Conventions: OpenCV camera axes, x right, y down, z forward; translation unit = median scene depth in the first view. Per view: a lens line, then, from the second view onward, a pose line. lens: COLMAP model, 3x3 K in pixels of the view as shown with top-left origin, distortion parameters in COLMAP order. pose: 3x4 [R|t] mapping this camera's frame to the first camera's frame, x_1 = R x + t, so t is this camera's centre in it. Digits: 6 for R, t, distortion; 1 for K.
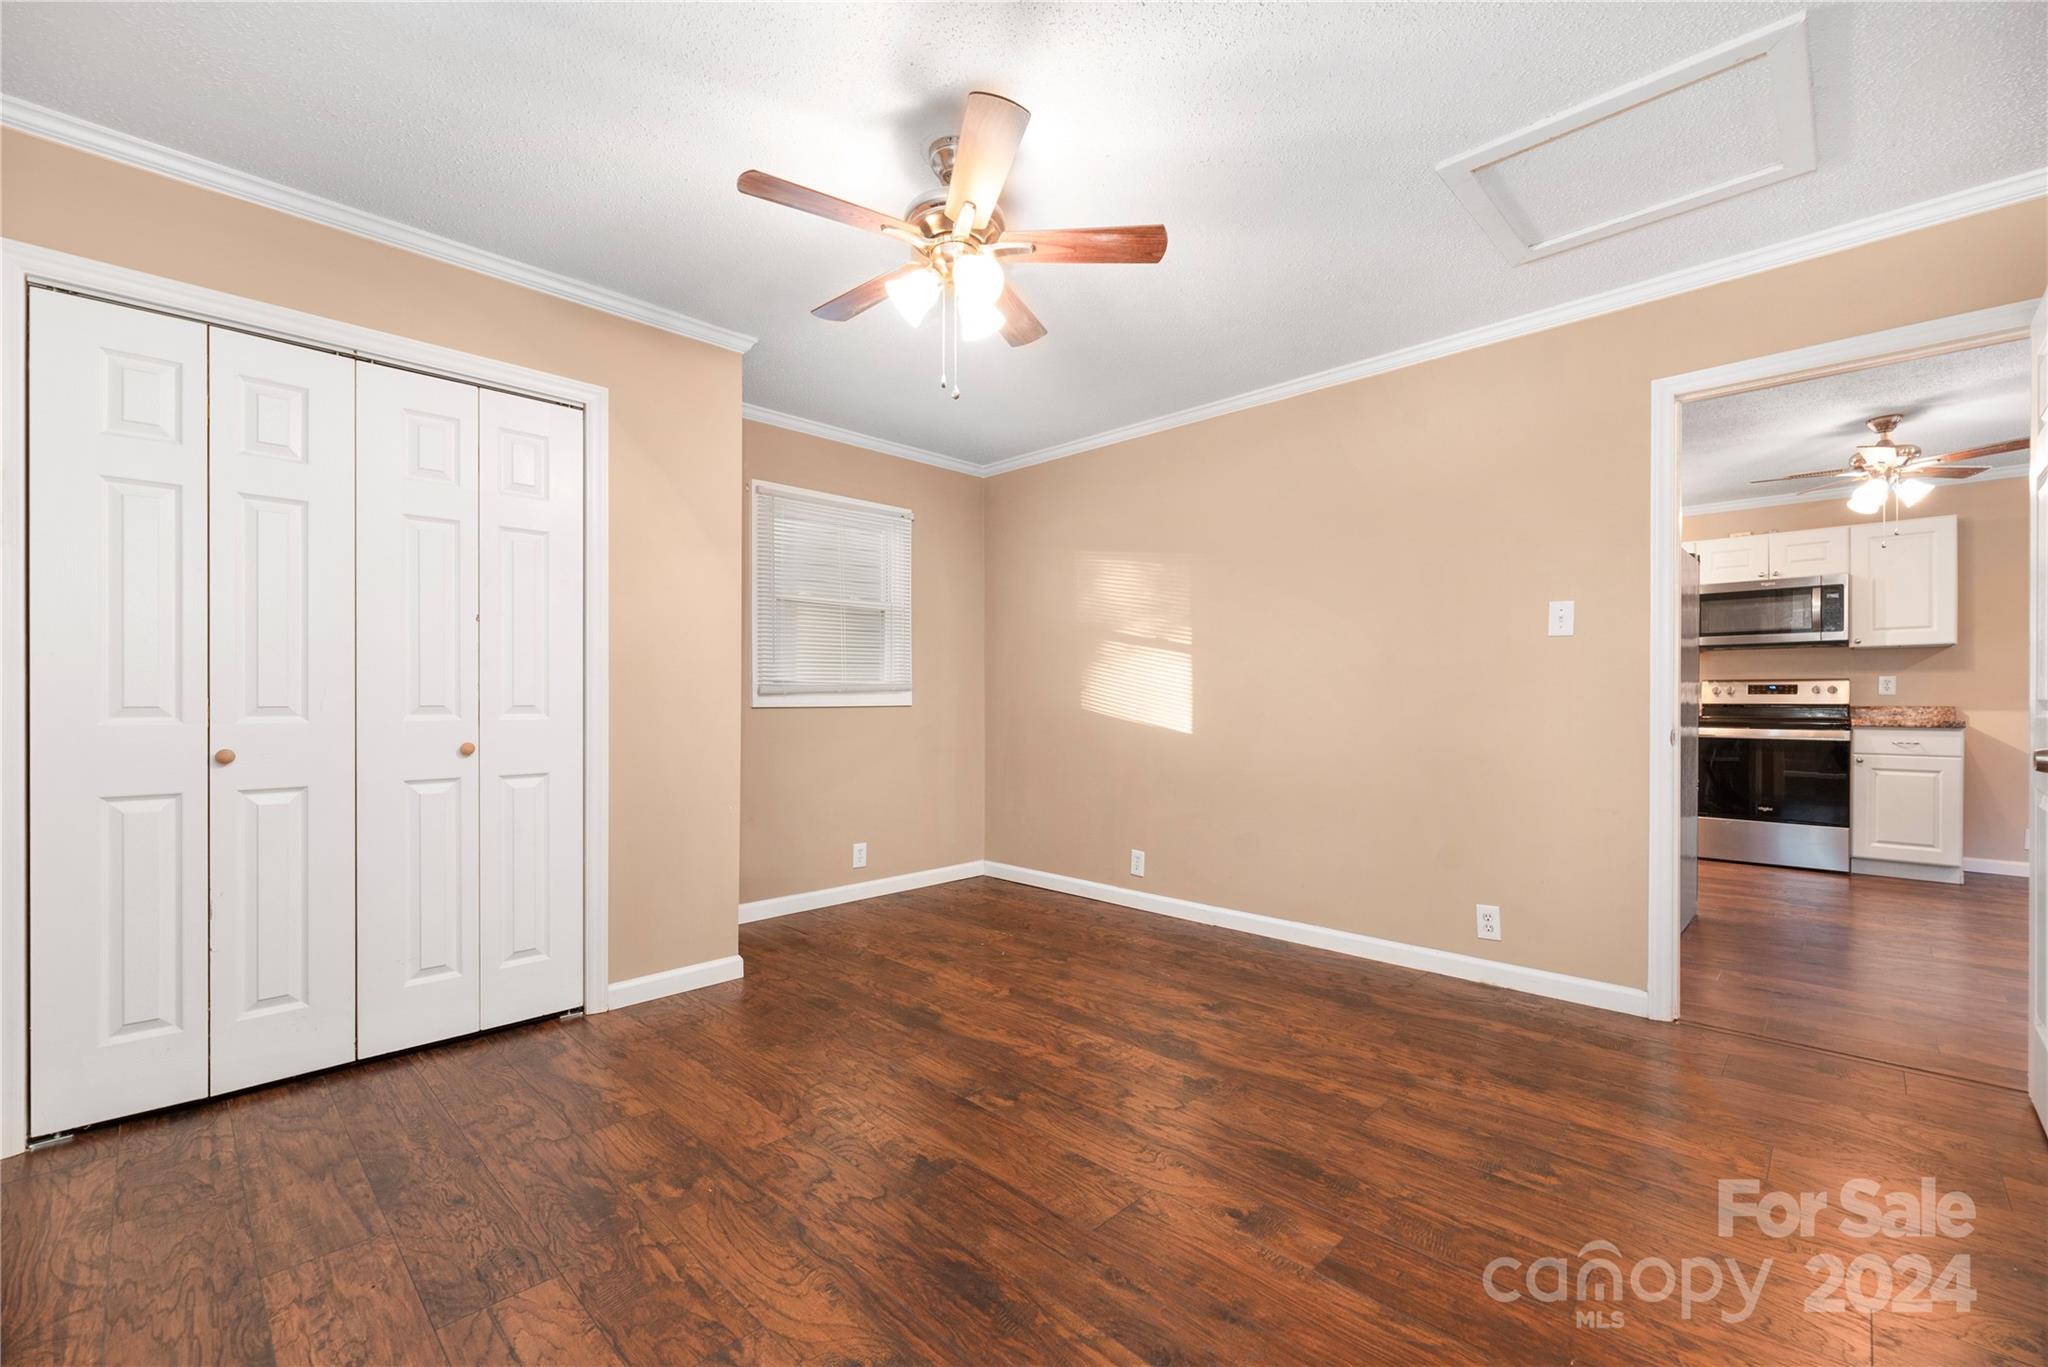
lens RADIAL K [[826.3, 0, 1049.1], [0, 826.3, 695.2], [0, 0, 1]] dist [0.000370, 0.000145]
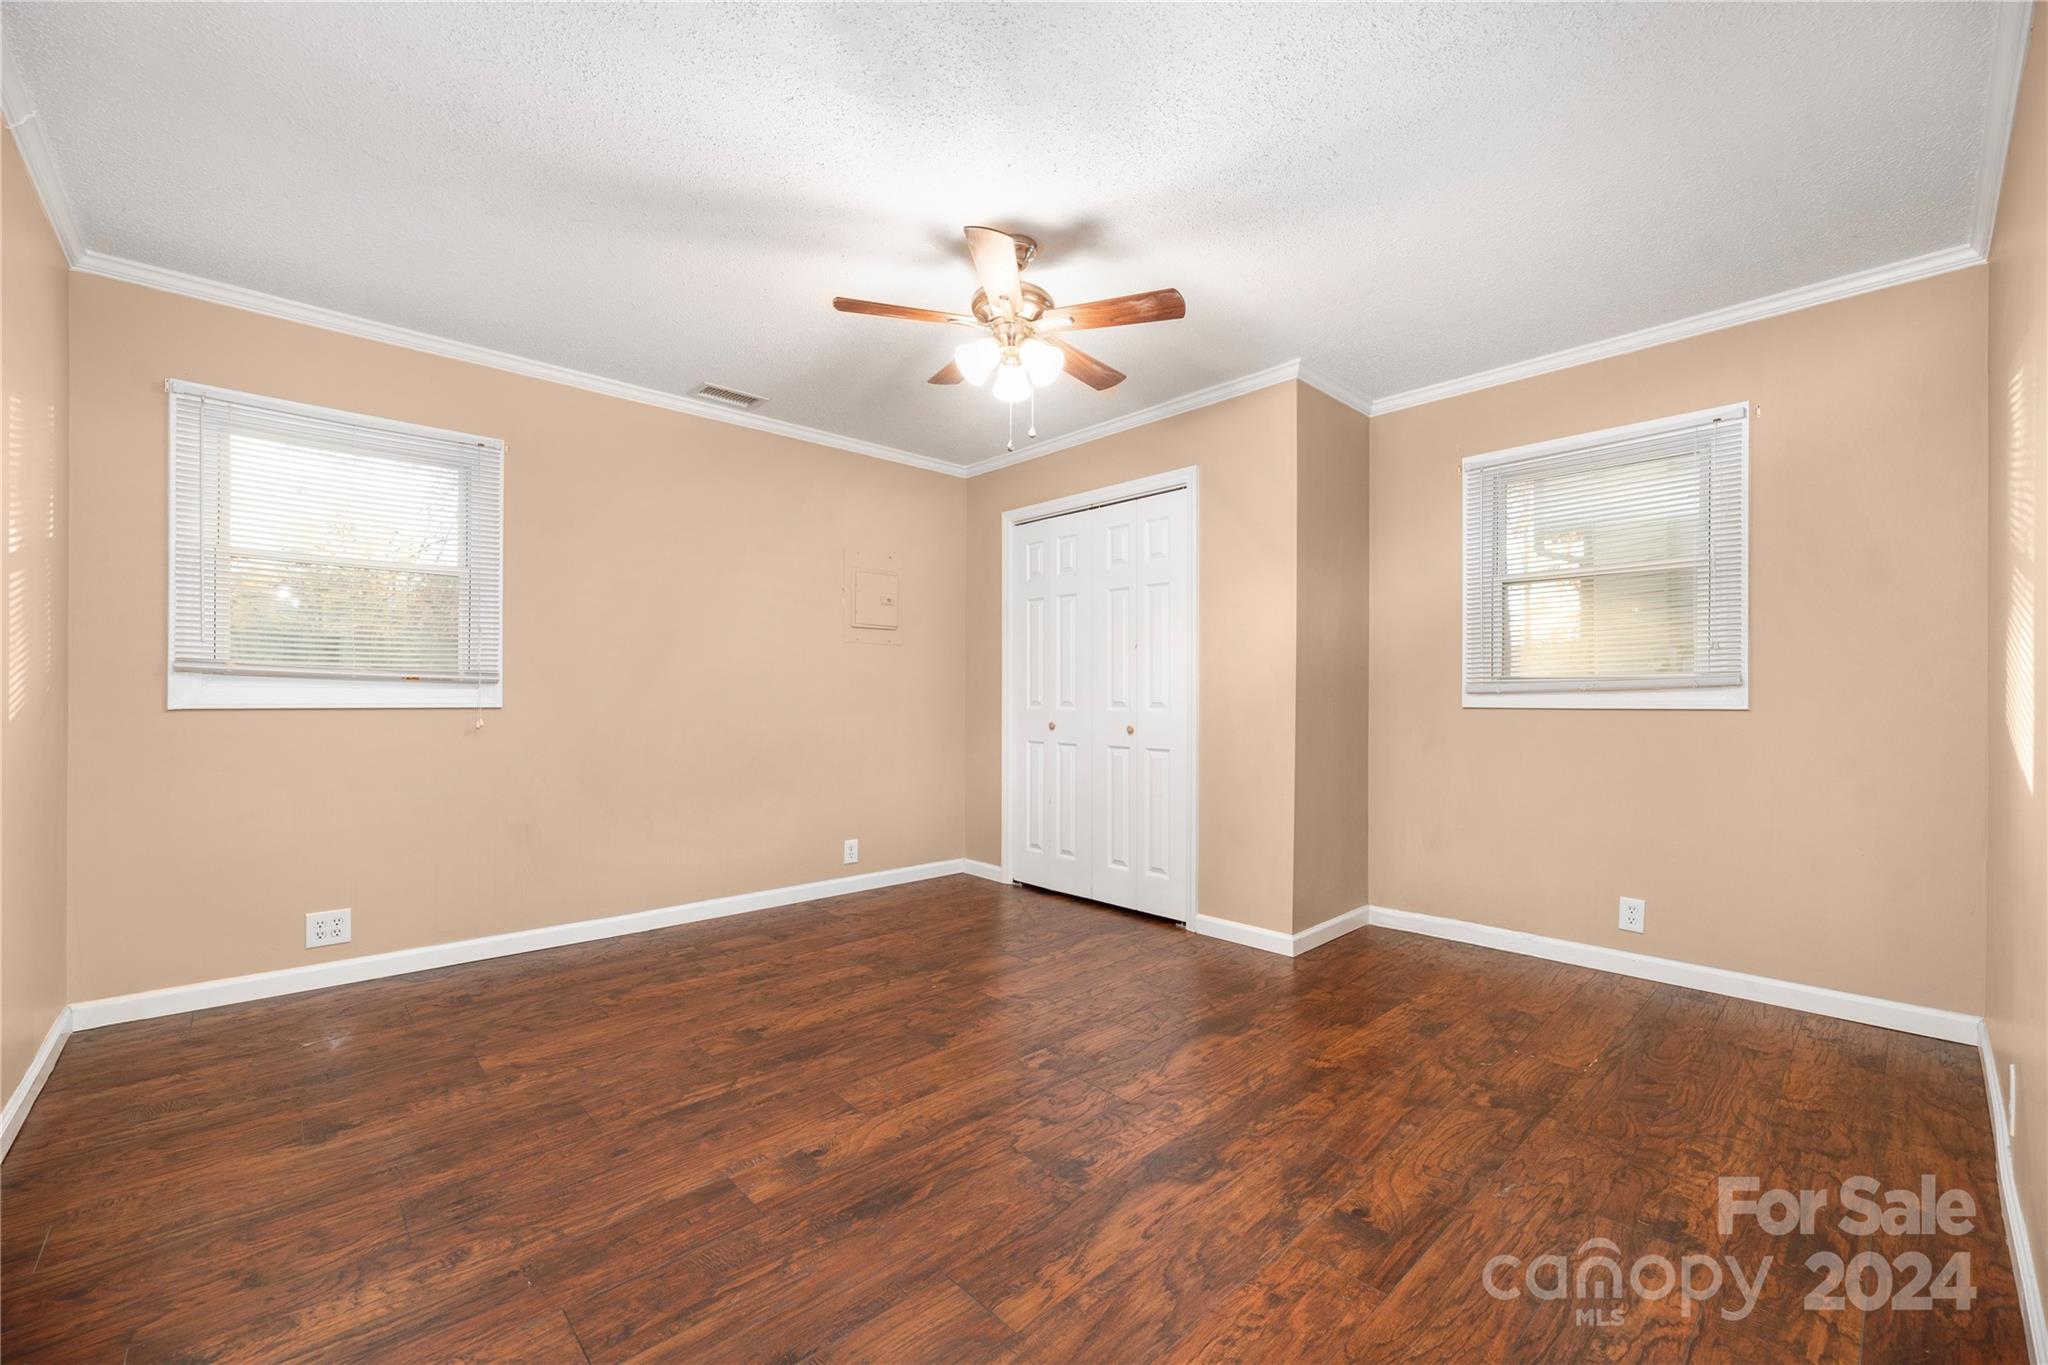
lens RADIAL K [[826.3, 0, 1049.1], [0, 826.3, 694.2], [0, 0, 1]] dist [0.000370, 0.000145]
pose [[-0.031410, -0.003393, -0.999501, 0.911579], [0.003869, 0.999986, -0.003516, 0.001866], [0.999499, -0.003977, -0.031396, 0.913757]]
